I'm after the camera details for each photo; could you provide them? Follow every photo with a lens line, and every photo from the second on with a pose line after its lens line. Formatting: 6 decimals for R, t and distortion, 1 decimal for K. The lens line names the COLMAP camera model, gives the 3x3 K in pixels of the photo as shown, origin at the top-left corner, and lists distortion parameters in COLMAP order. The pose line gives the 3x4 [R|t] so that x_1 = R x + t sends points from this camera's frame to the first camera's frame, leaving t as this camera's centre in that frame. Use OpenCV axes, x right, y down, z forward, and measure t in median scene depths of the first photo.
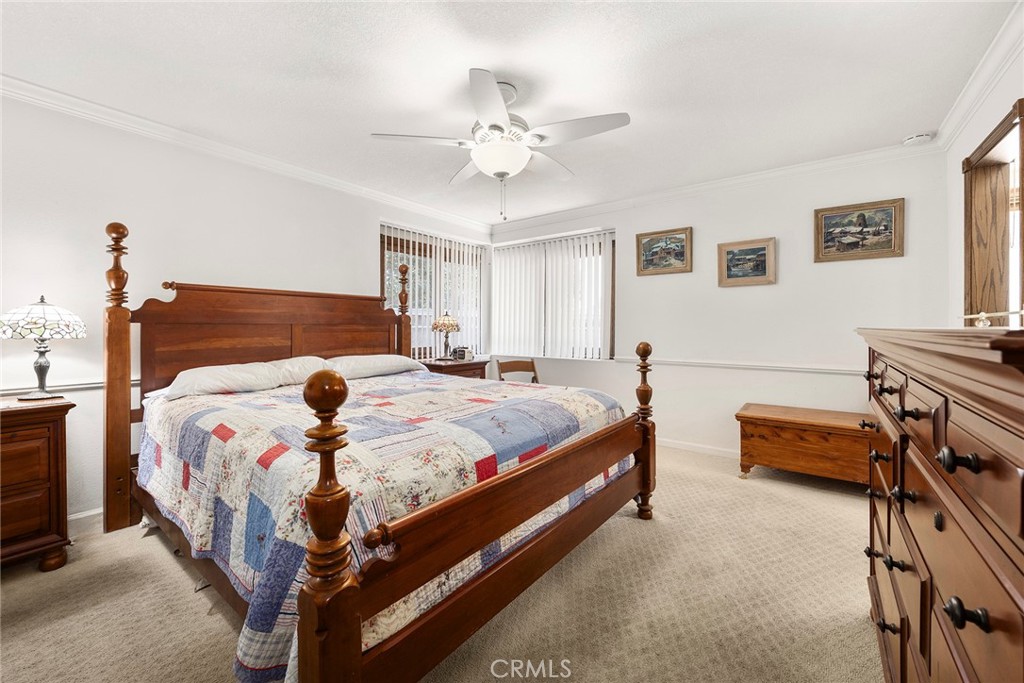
lens RADIAL K [[399.7, 0, 512.7], [0, 399.7, 336.5], [0, 0, 1]] dist [0.000803, -0.000231]
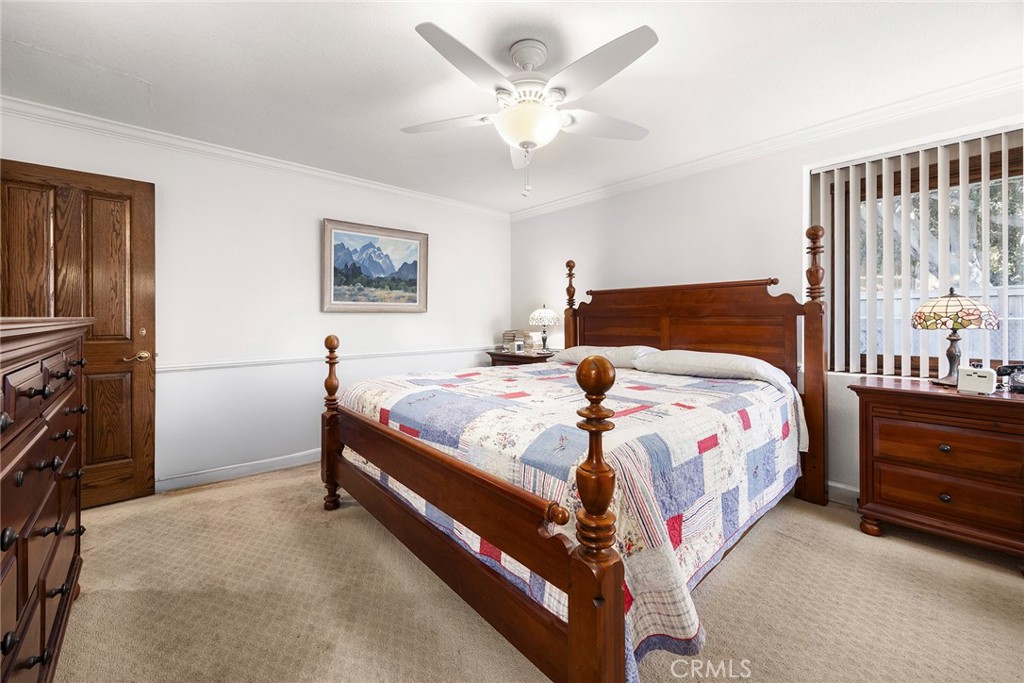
lens RADIAL K [[399.7, 0, 510.7], [0, 399.7, 315.7], [0, 0, 1]] dist [0.000803, -0.000231]
pose [[-0.183922, -0.006945, -0.982916, 0.755521], [-0.023167, 0.999728, -0.002729, -0.026282], [0.982668, 0.022270, -0.184033, 1.004325]]
